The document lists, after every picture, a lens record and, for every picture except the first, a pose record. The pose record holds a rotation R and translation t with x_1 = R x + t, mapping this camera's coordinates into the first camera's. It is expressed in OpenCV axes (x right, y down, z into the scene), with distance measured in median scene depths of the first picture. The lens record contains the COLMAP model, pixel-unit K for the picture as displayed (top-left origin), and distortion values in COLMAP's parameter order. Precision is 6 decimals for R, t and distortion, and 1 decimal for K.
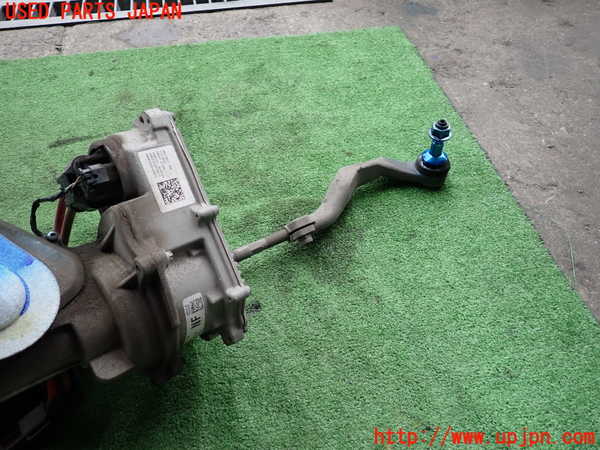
lens RADIAL K [[449.7, 0, 300.0], [0, 449.7, 225.0], [0, 0, 1]] dist [0.015777, -0.006604]
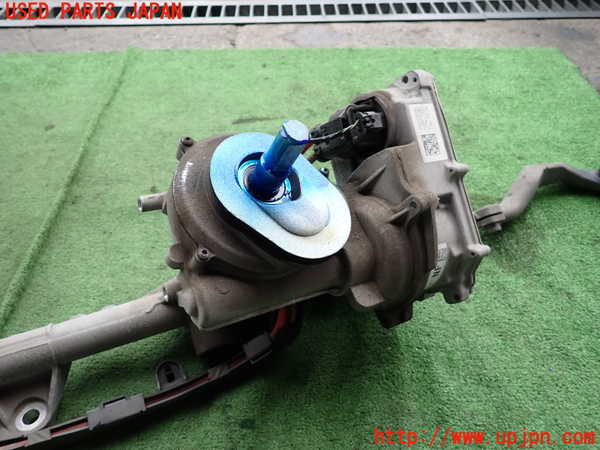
lens RADIAL K [[449.7, 0, 300.0], [0, 449.7, 225.0], [0, 0, 1]] dist [0.015777, -0.006604]
pose [[0.984142, 0.124464, -0.126386, -0.290626], [-0.132775, 0.989354, -0.059581, 0.146010], [0.117624, 0.075417, 0.990190, -0.051900]]
